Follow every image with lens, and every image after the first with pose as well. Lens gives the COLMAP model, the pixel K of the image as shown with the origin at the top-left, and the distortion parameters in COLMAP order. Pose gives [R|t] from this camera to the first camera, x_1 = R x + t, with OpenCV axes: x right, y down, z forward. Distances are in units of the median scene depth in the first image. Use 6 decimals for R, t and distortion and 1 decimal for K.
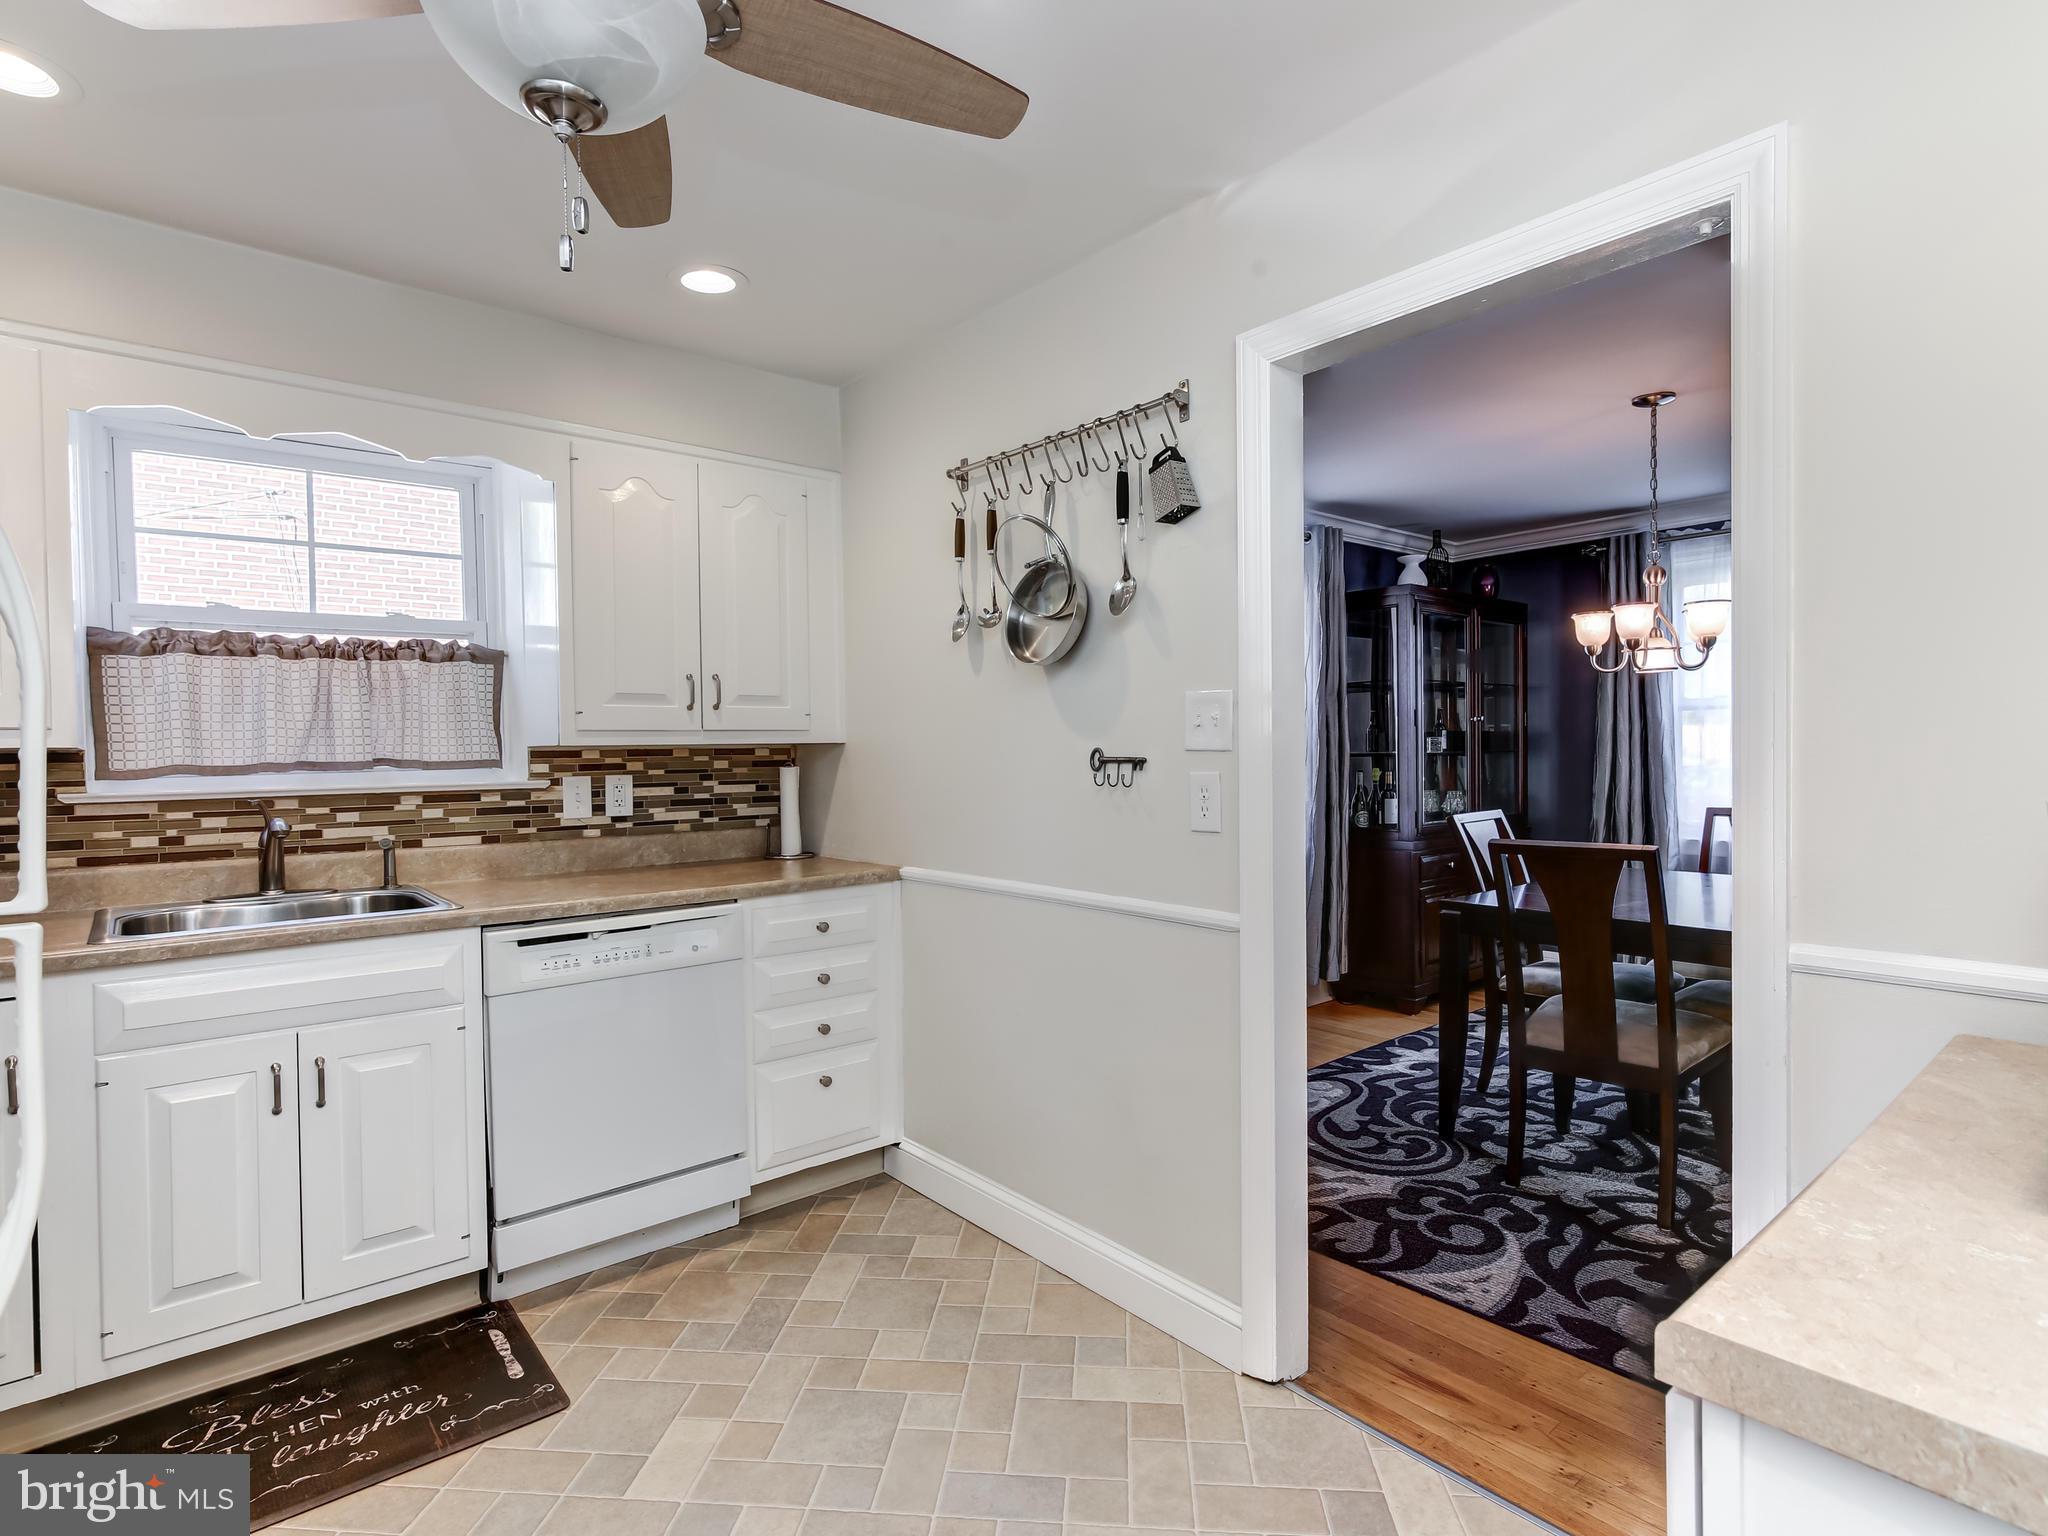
lens RADIAL K [[1044.7, 0, 1024.9], [0, 1044.7, 763.9], [0, 0, 1]] dist [-0.006261, 0.004204]
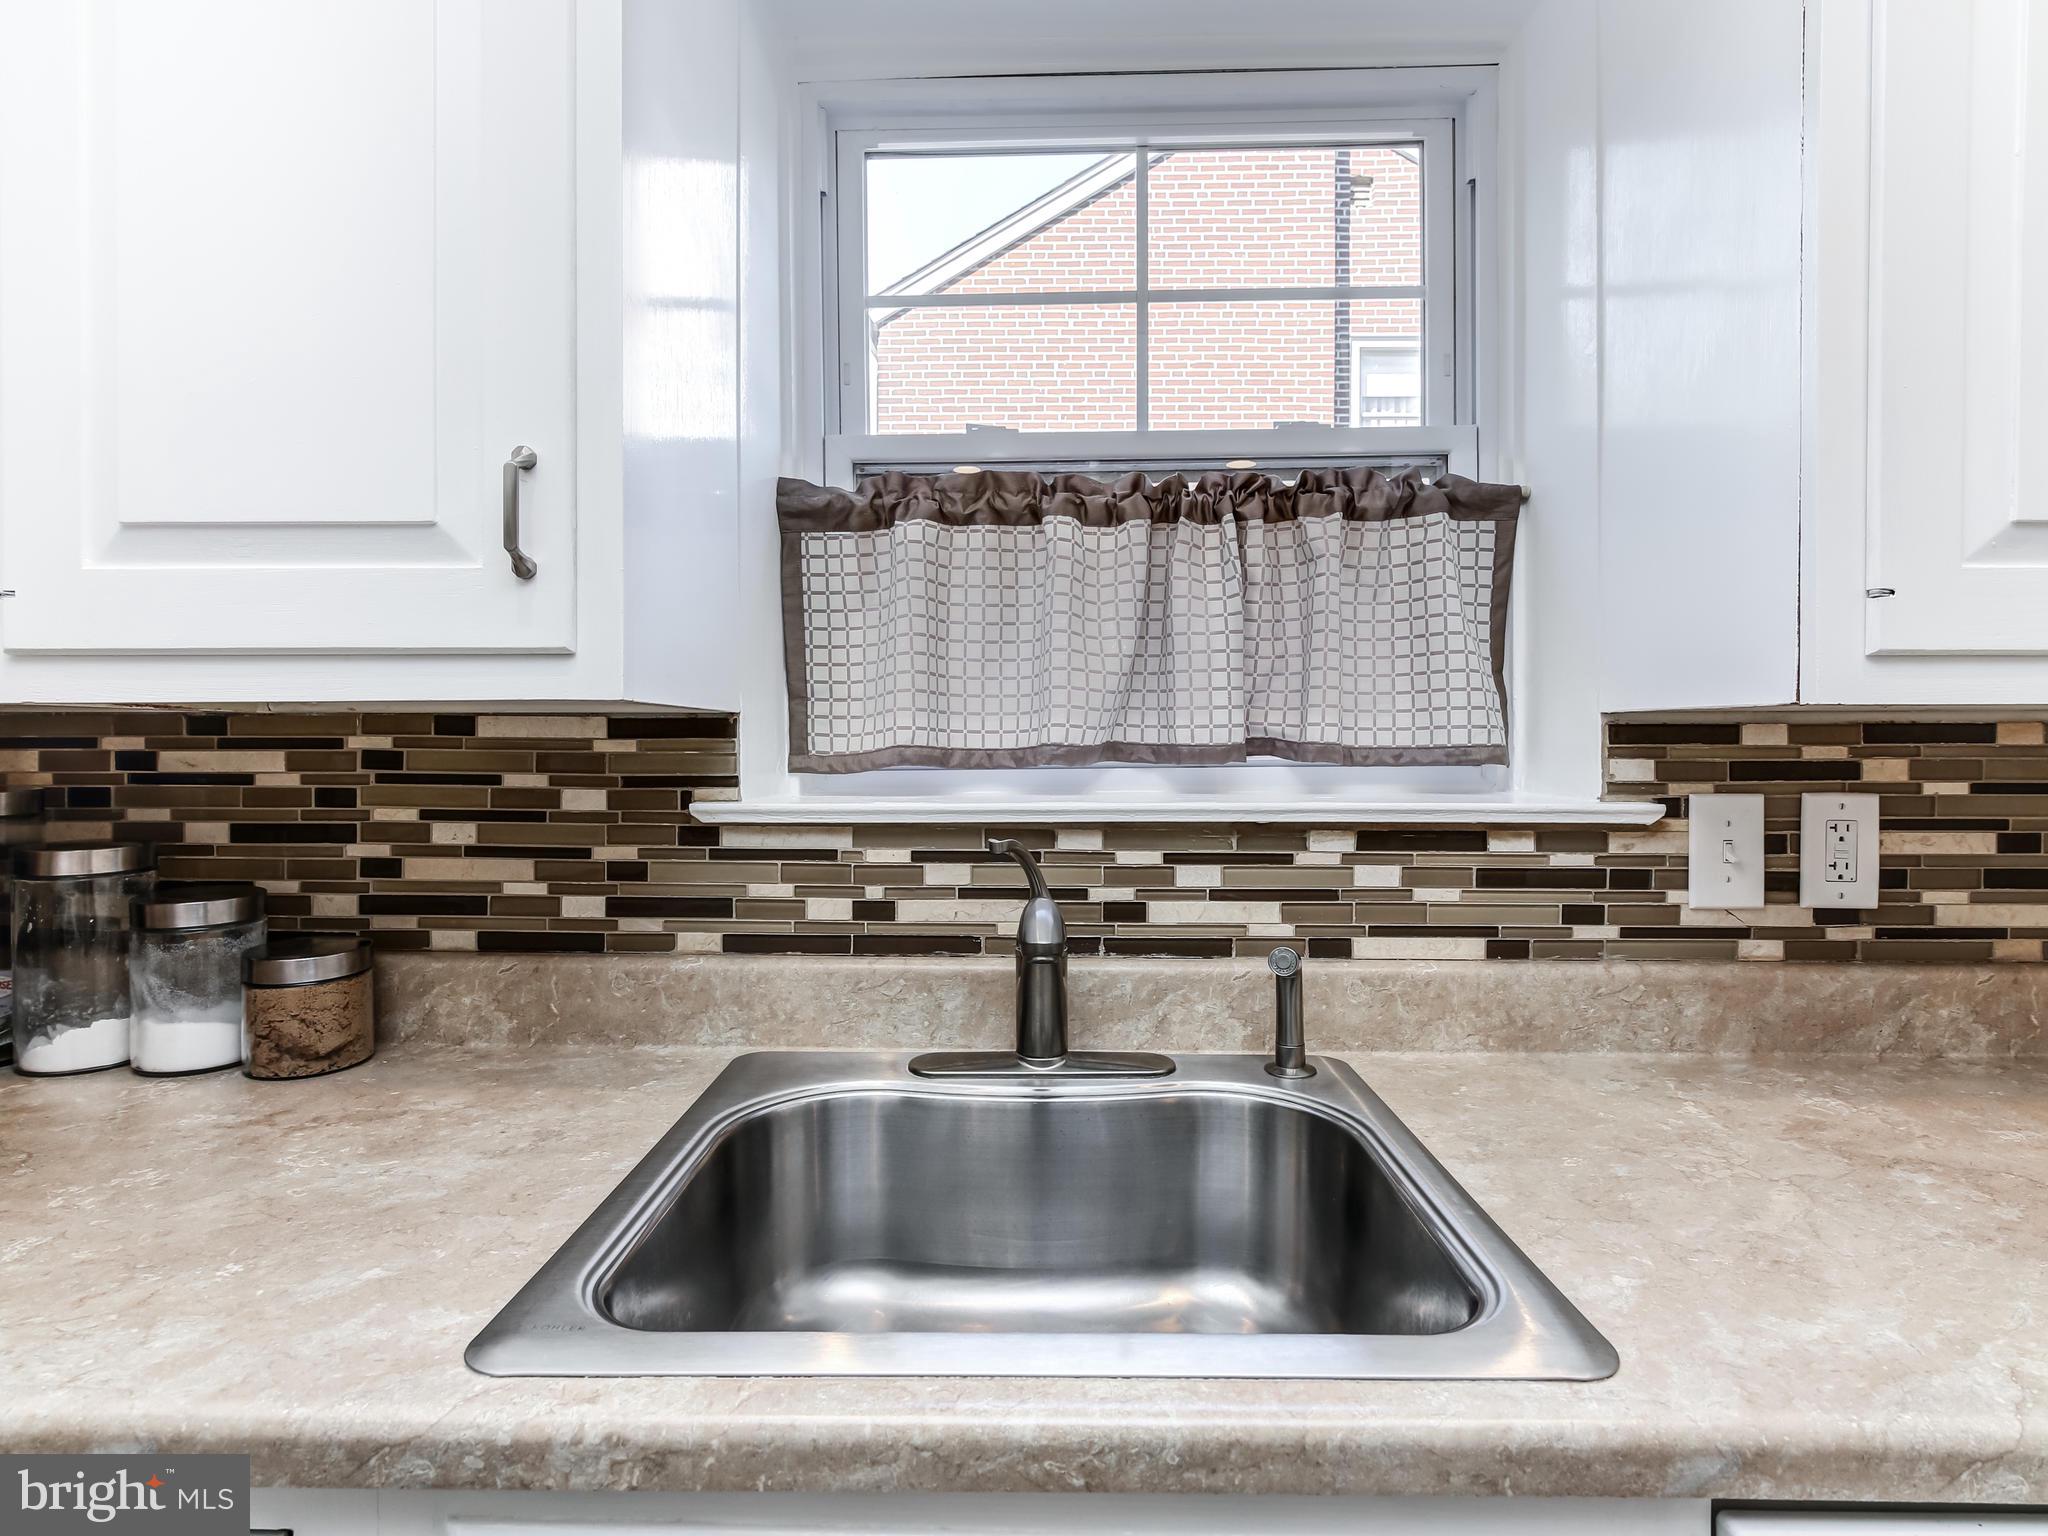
lens RADIAL K [[1044.7, 0, 1040.5], [0, 1044.7, 759.0], [0, 0, 1]] dist [-0.006261, 0.004204]
pose [[0.760679, 0.022754, -0.648730, -0.395436], [-0.019638, 0.999735, 0.012040, -0.000116], [0.648832, 0.003581, 0.760924, 0.592805]]
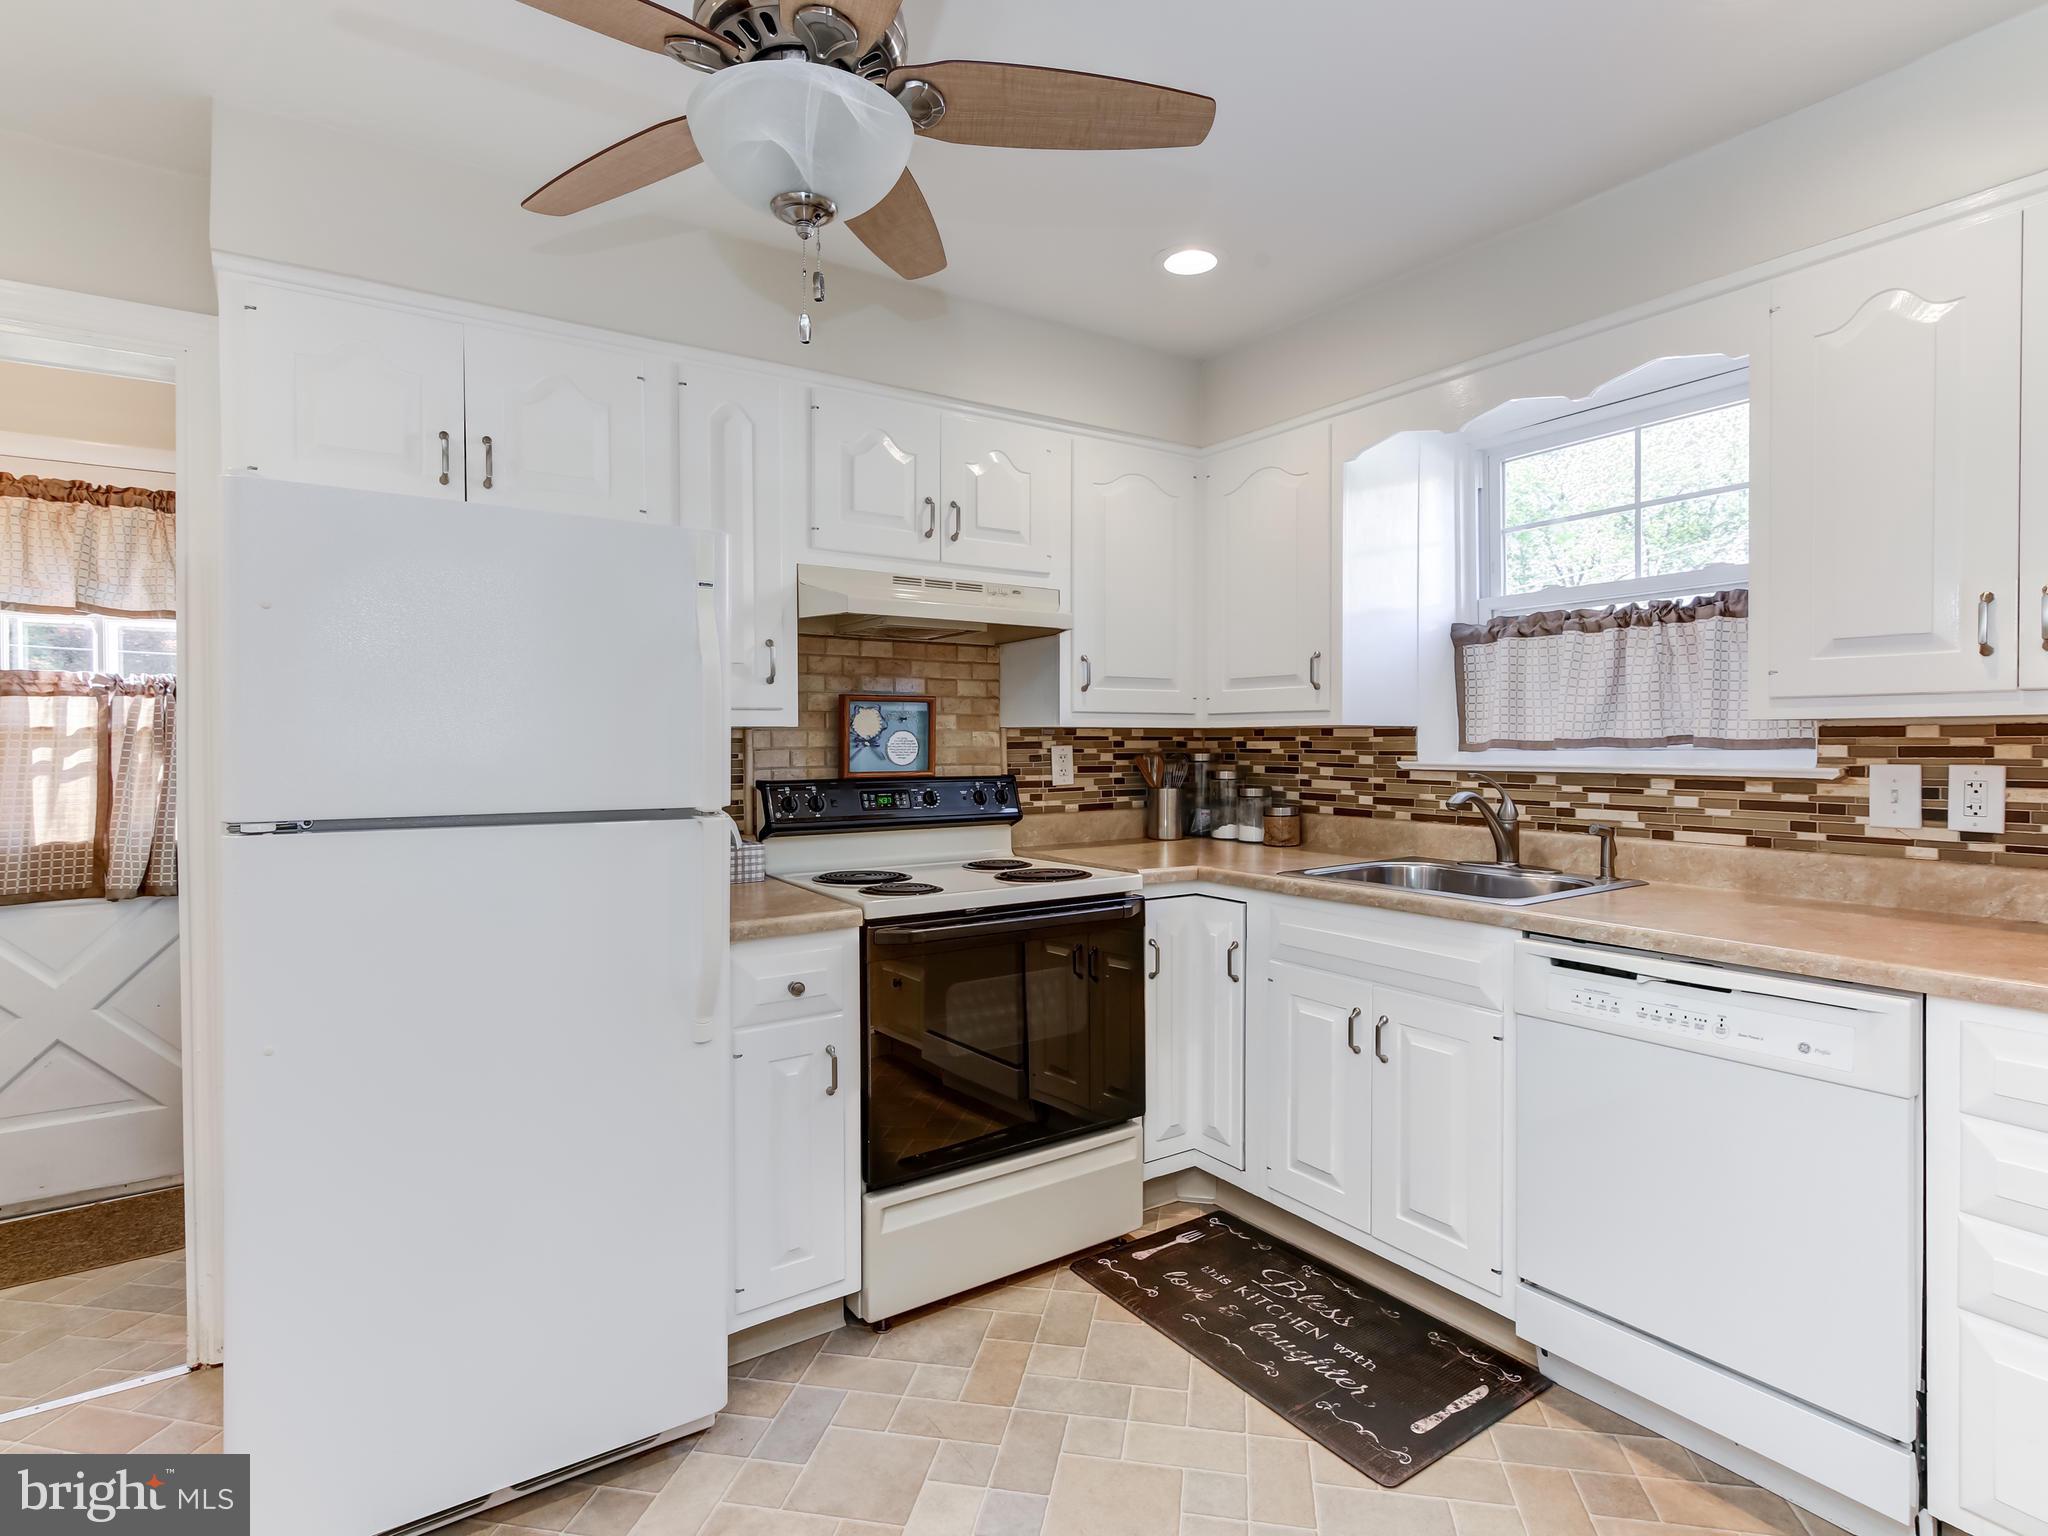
lens RADIAL K [[1044.7, 0, 1025.8], [0, 1044.7, 755.5], [0, 0, 1]] dist [-0.006261, 0.004204]
pose [[-0.092544, 0.028023, -0.995314, 0.299214], [-0.010009, 0.999527, 0.029072, -0.008073], [0.995658, 0.012653, -0.092220, 0.536265]]
